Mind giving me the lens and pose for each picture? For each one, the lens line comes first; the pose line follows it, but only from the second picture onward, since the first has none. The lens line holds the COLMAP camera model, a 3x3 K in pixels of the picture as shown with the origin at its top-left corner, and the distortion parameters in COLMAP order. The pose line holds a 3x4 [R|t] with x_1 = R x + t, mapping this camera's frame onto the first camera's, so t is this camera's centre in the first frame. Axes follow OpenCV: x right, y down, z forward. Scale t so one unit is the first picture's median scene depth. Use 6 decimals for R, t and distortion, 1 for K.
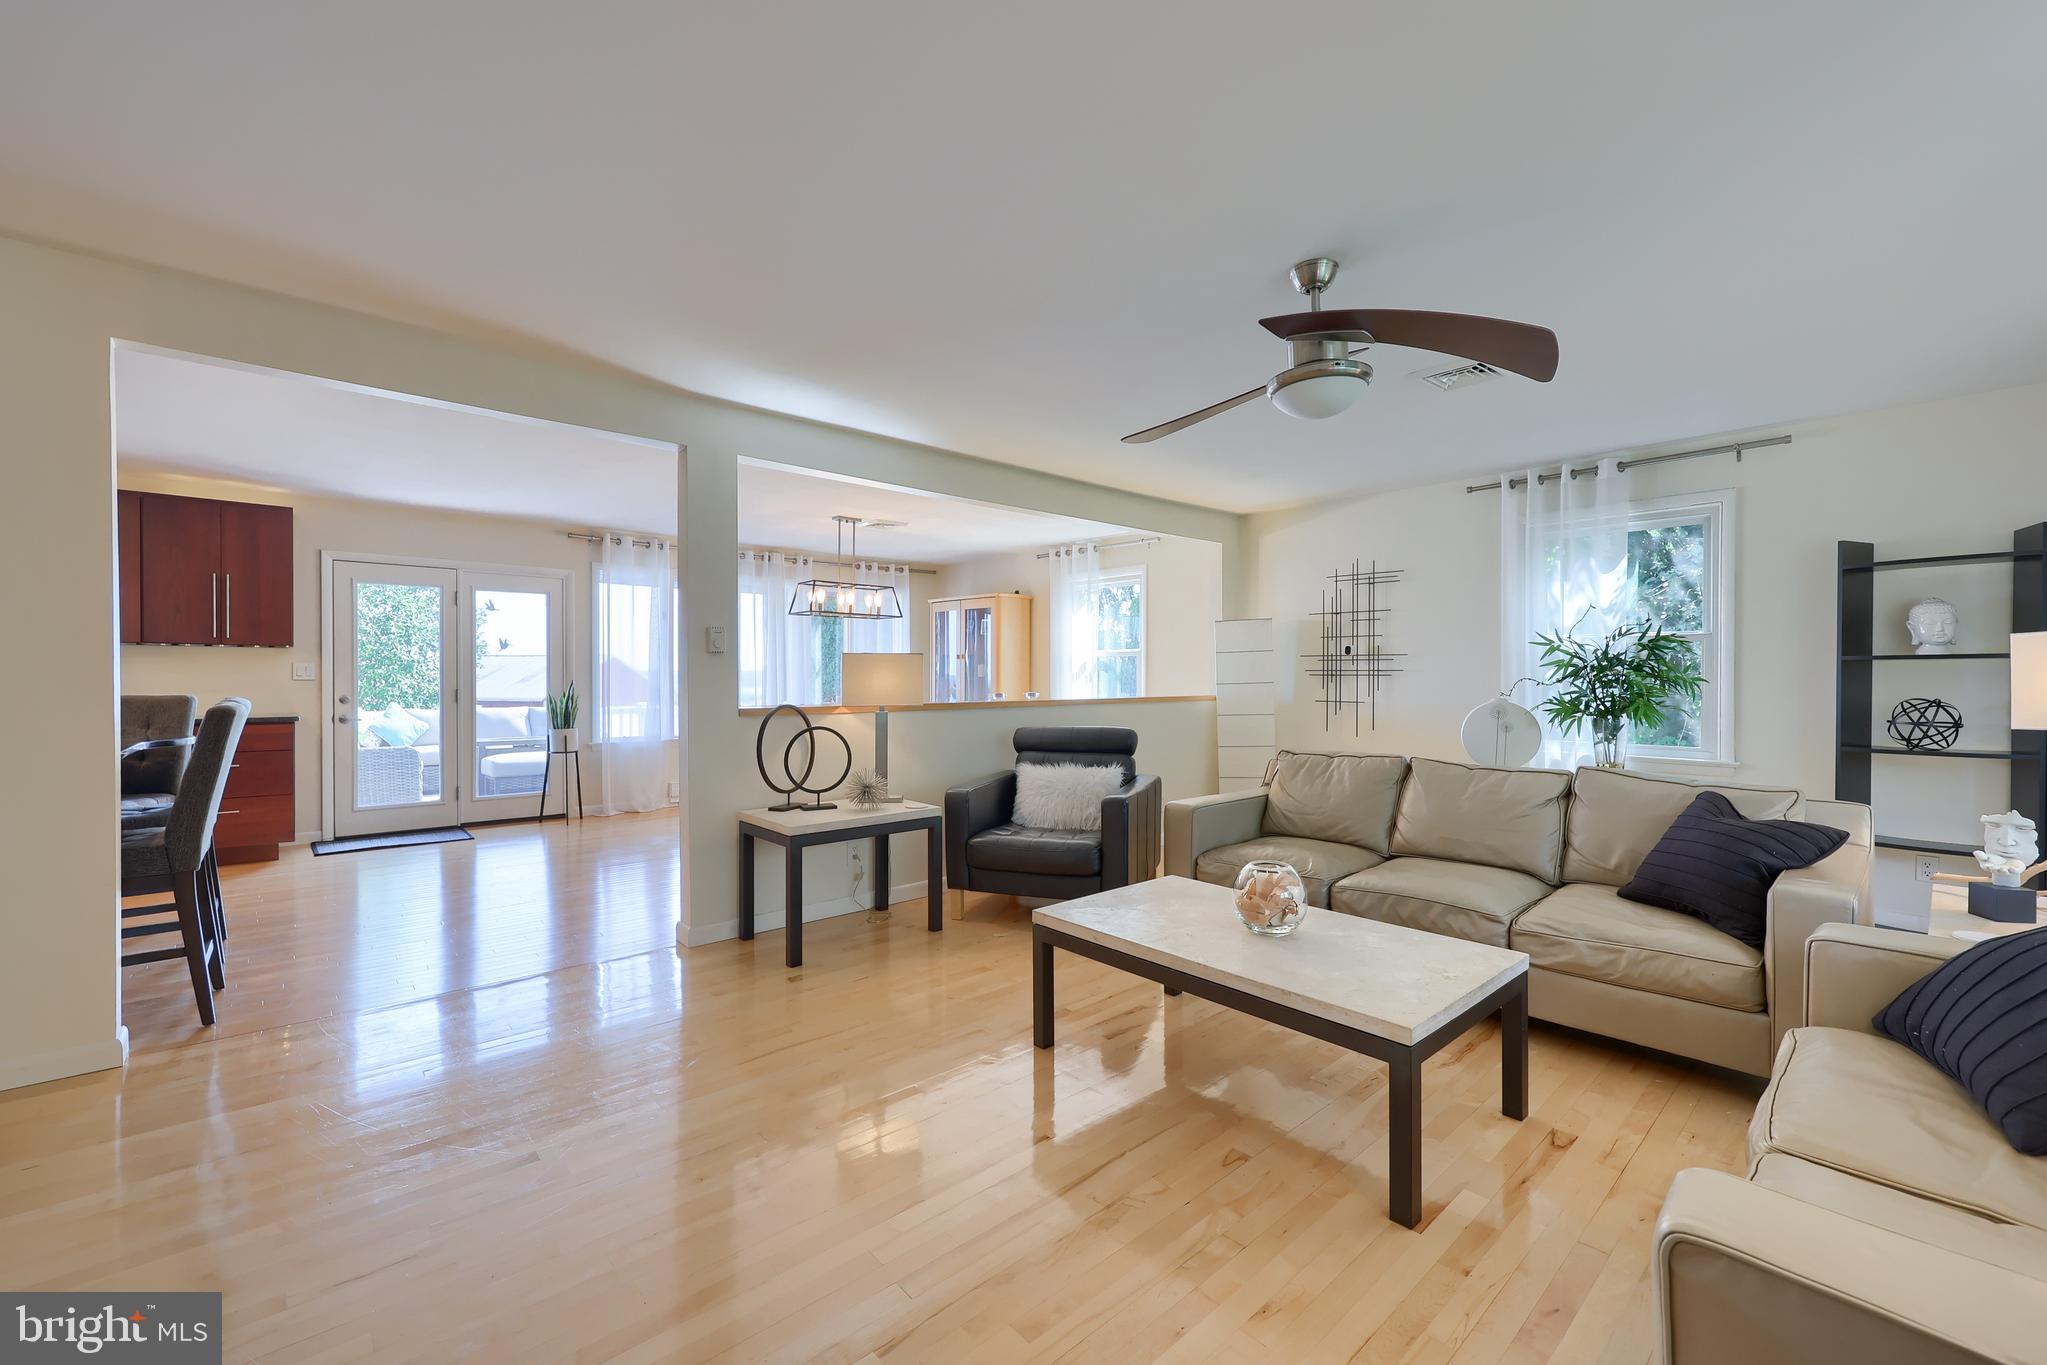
lens RADIAL K [[849.4, 0, 1063.2], [0, 849.4, 684.3], [0, 0, 1]] dist [0.010152, -0.000587]
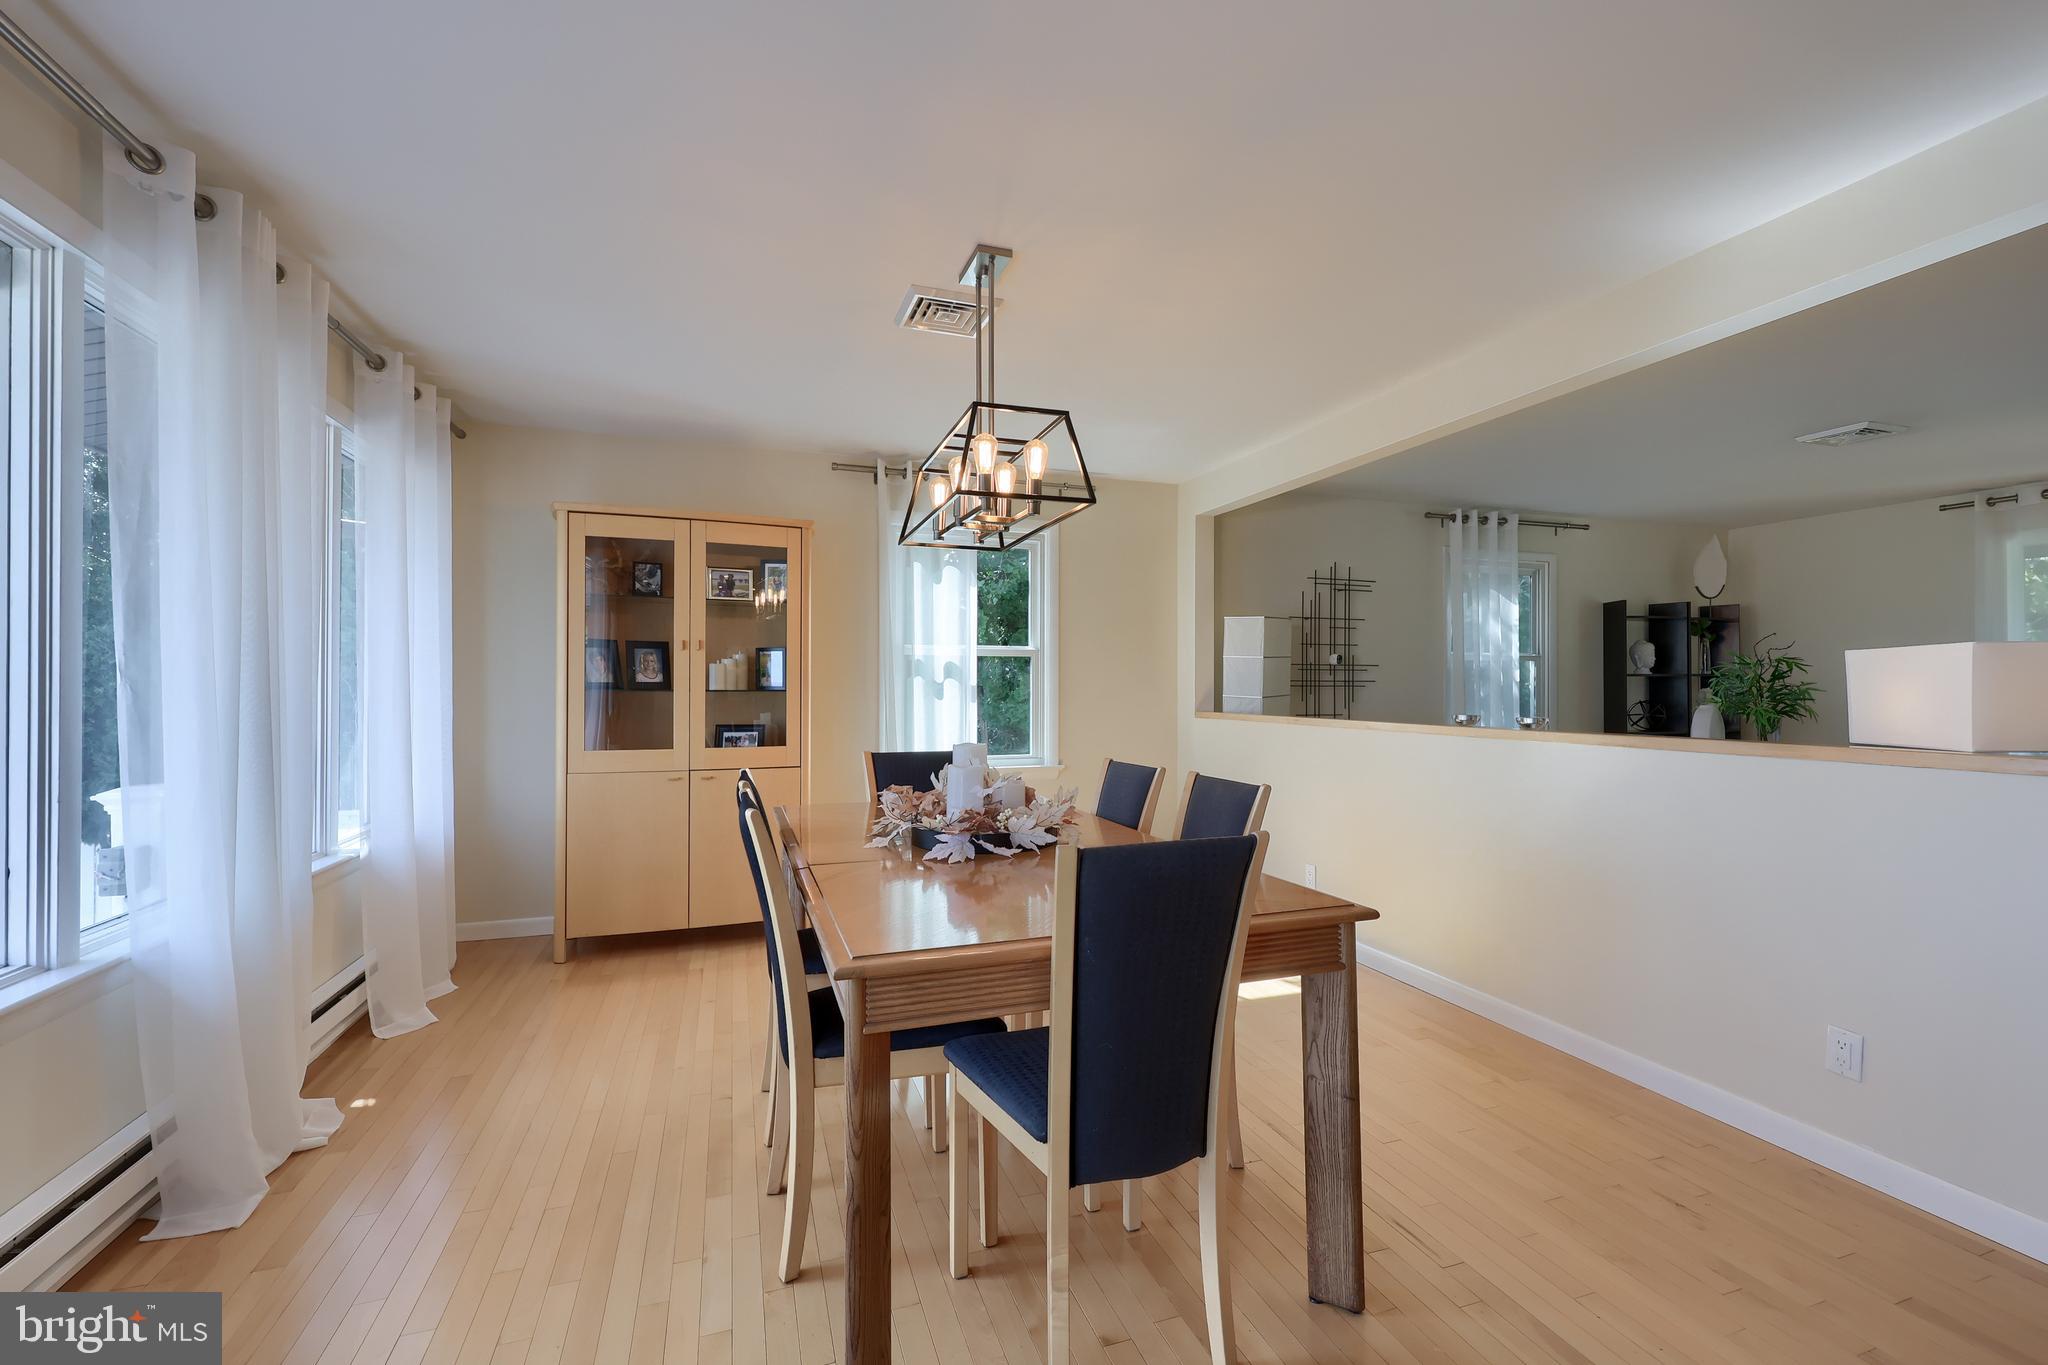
lens RADIAL K [[849.8, 0, 1017.4], [0, 849.8, 683.7], [0, 0, 1]] dist [0.010152, -0.000587]
pose [[0.406867, -0.002726, 0.913484, -0.577149], [0.006946, 0.999976, -0.000109, -0.013806], [-0.913461, 0.006390, 0.406876, 0.821635]]
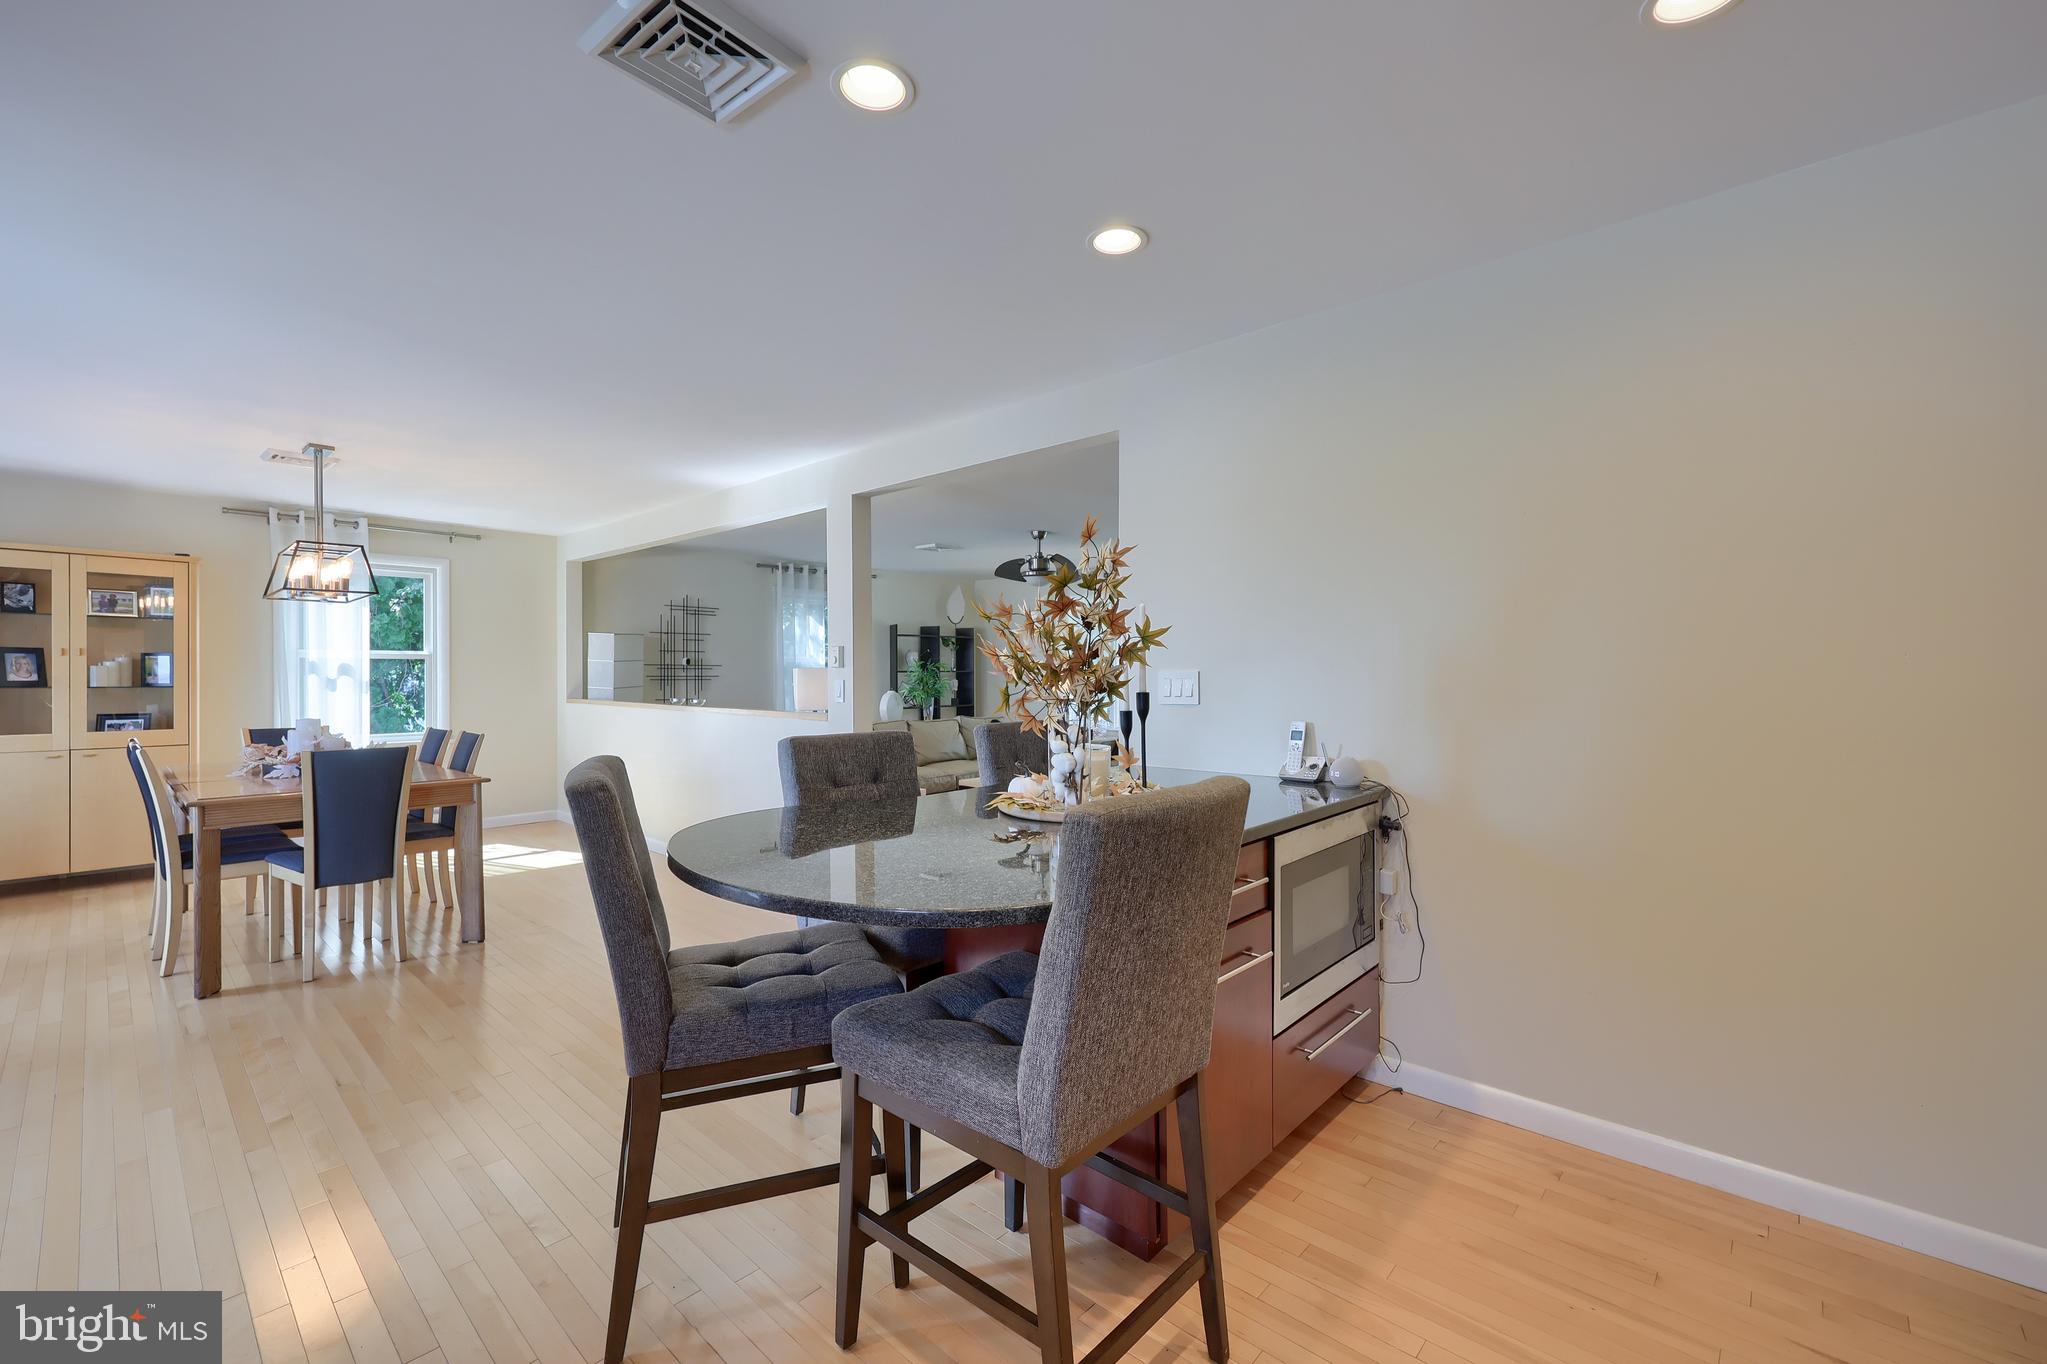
lens RADIAL K [[849.4, 0, 1013.2], [0, 849.4, 678.7], [0, 0, 1]] dist [0.010152, -0.000587]
pose [[-0.076939, -0.012318, 0.996960, -0.938919], [0.003760, 0.999913, 0.012645, -0.024343], [-0.997029, 0.004721, -0.076885, 0.506925]]
